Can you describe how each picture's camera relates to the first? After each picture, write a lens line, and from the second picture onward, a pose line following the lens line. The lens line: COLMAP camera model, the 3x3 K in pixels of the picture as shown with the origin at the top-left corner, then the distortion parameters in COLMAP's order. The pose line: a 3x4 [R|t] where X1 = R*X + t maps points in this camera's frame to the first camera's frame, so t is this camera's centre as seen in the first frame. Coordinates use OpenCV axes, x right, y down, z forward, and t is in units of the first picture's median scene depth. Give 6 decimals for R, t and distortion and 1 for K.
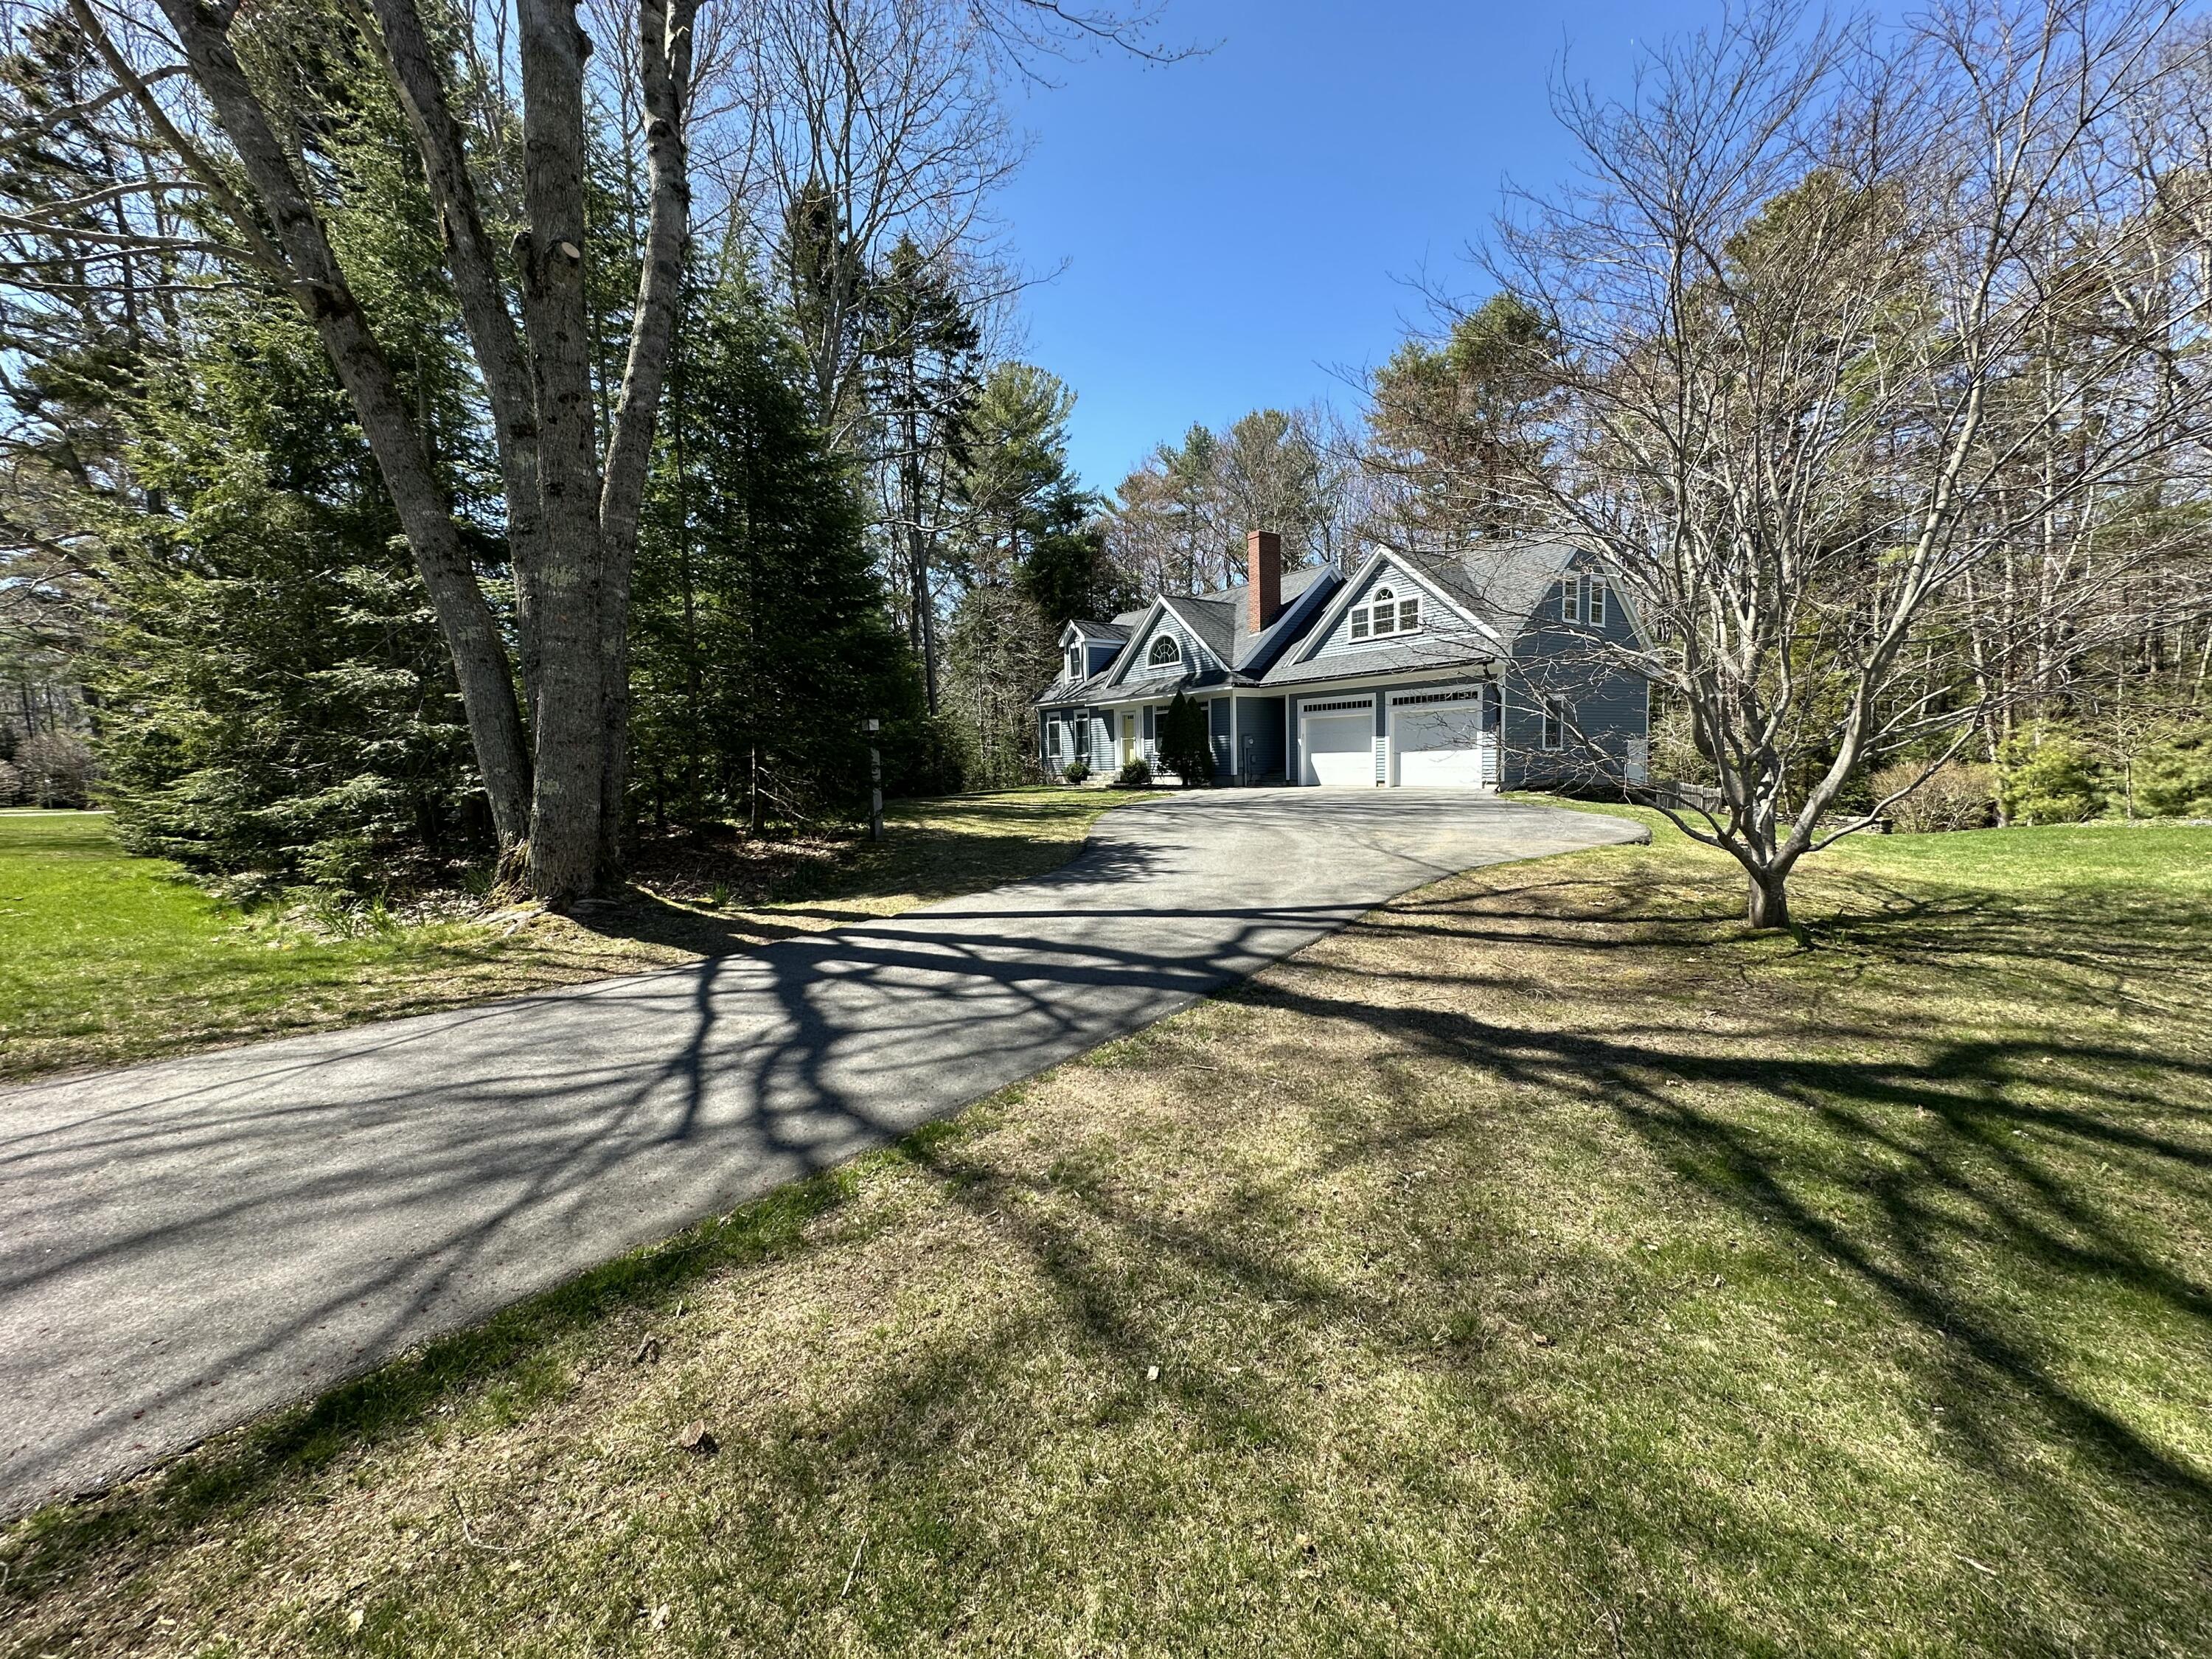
lens RADIAL K [[880.7, 0, 1106.9], [0, 880.7, 829.9], [0, 0, 1]] dist [-0.001767, -0.000490]
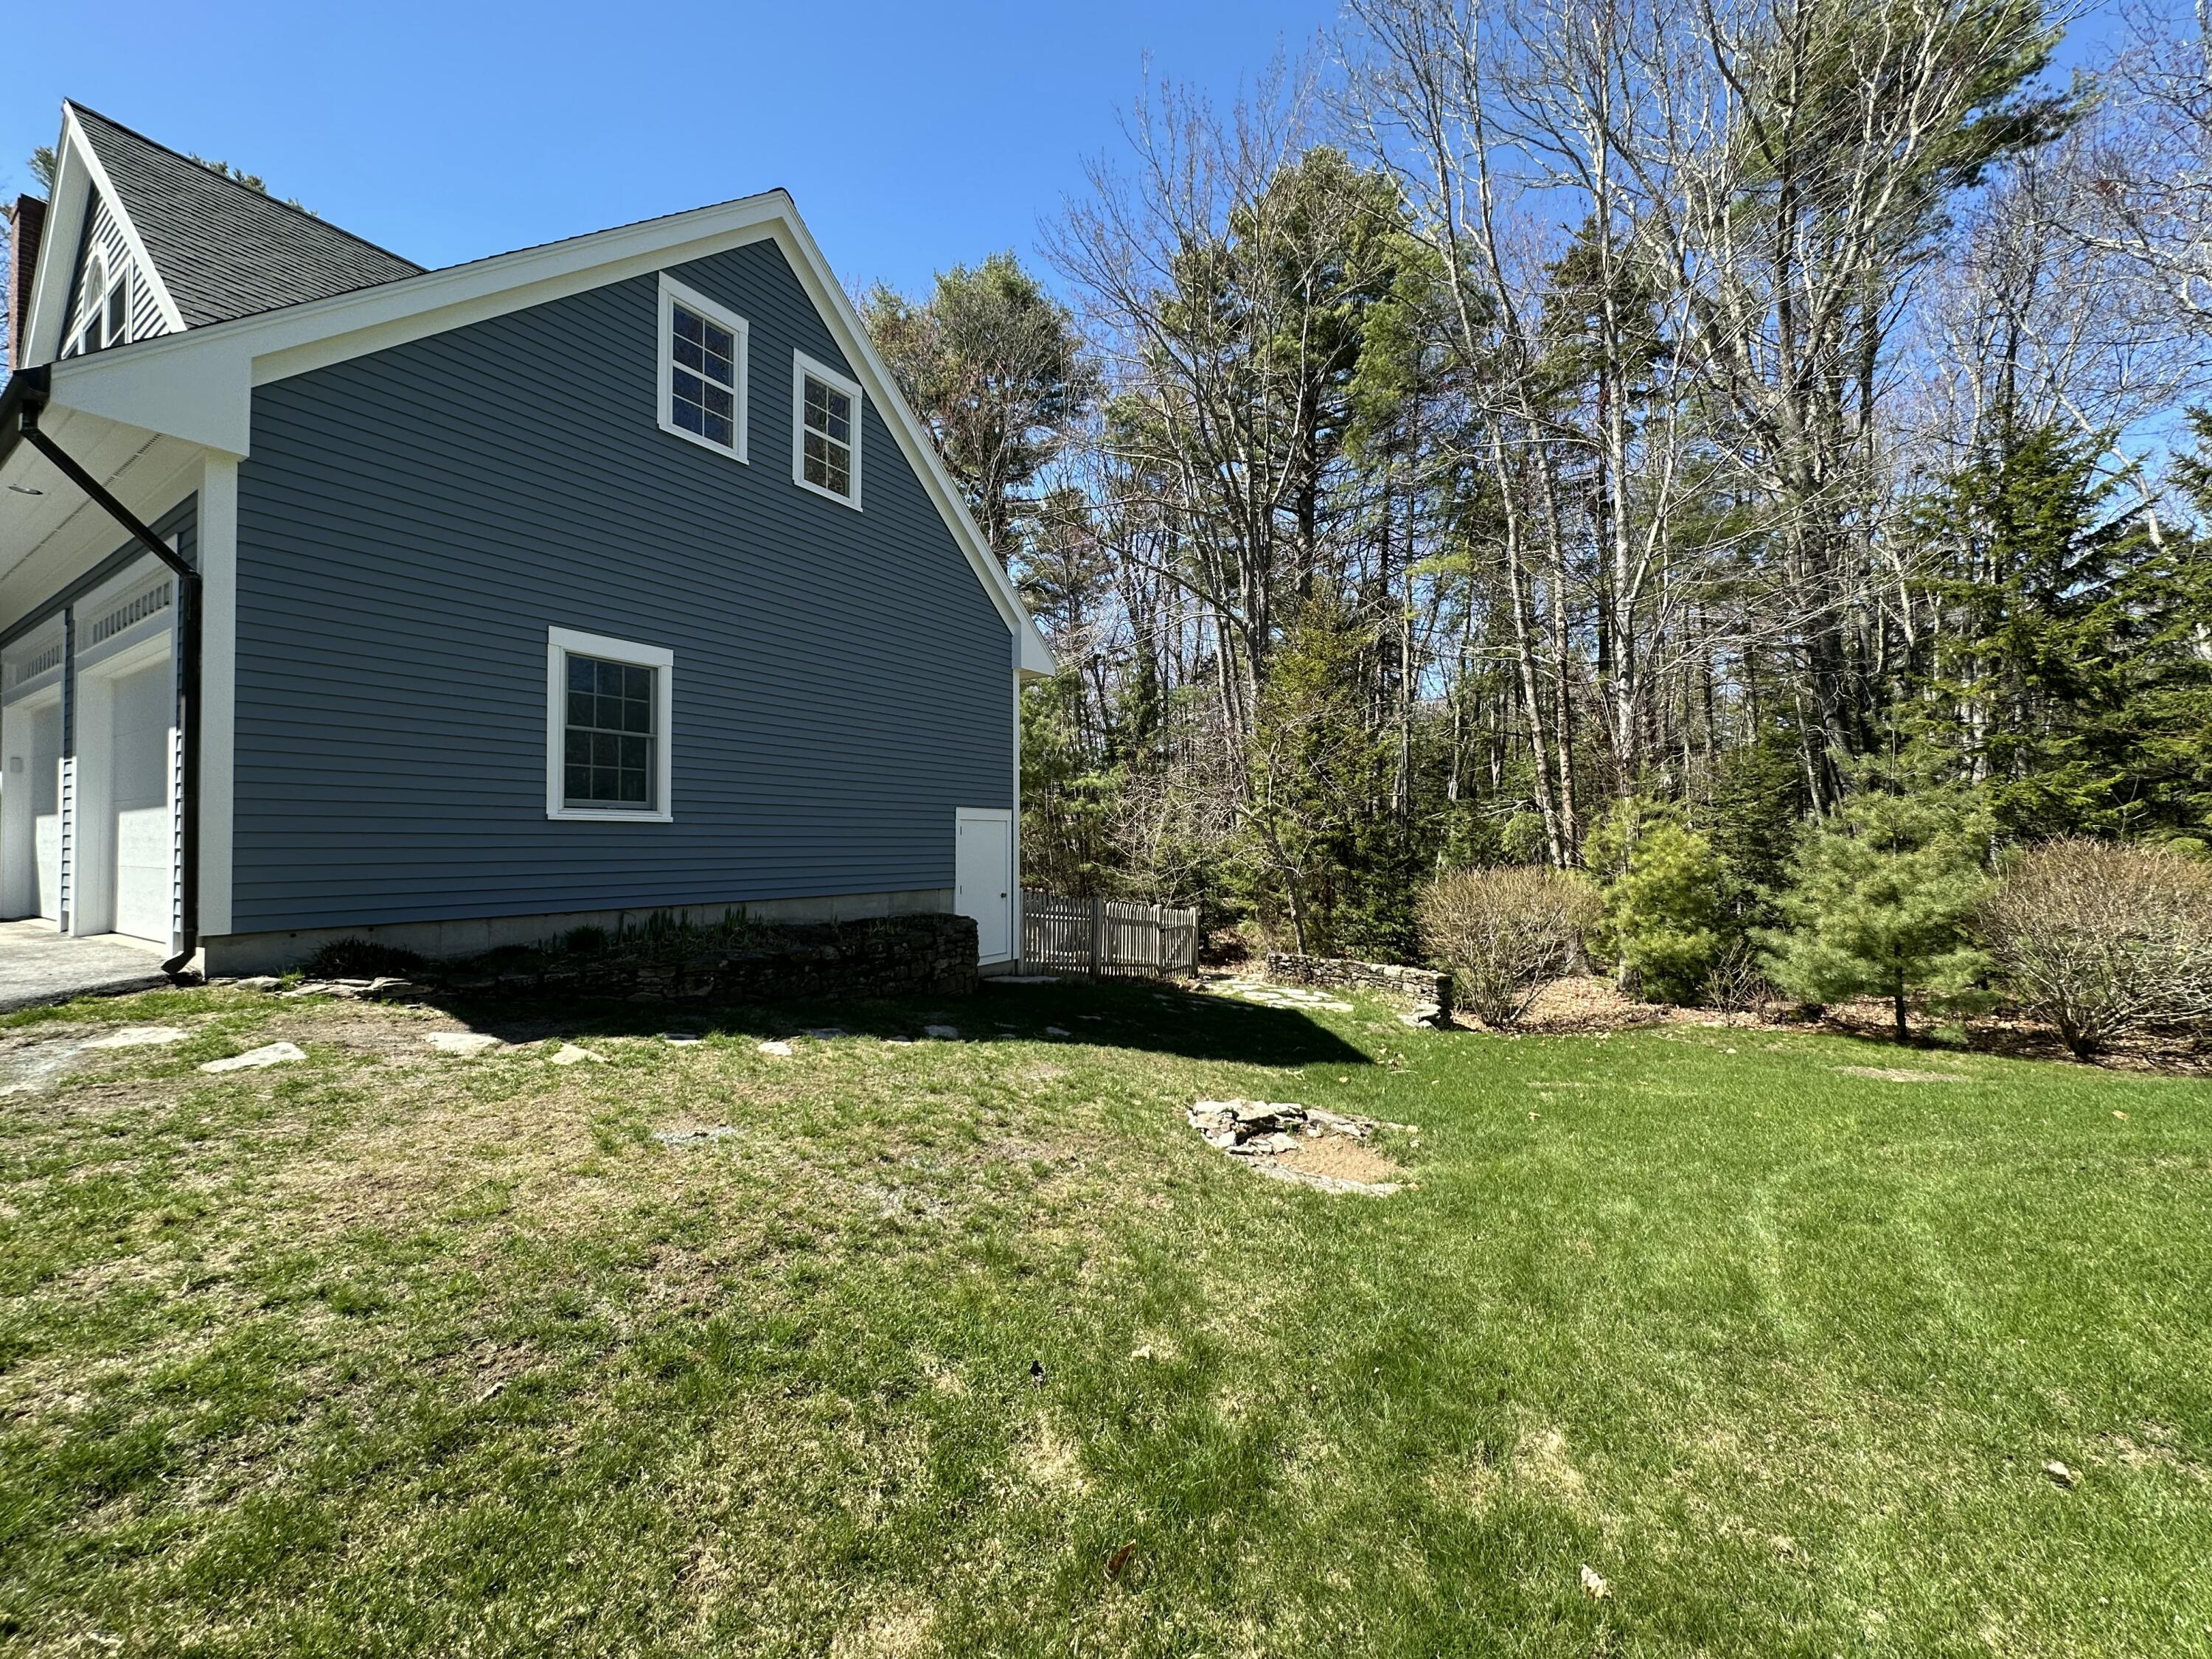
lens RADIAL K [[880.7, 0, 1109.0], [0, 880.7, 834.1], [0, 0, 1]] dist [-0.001767, -0.000490]
pose [[0.920973, 0.025739, 0.388776, 0.534583], [0.012099, 0.995445, -0.094566, -0.052737], [-0.389439, 0.091796, 0.916466, 0.634088]]
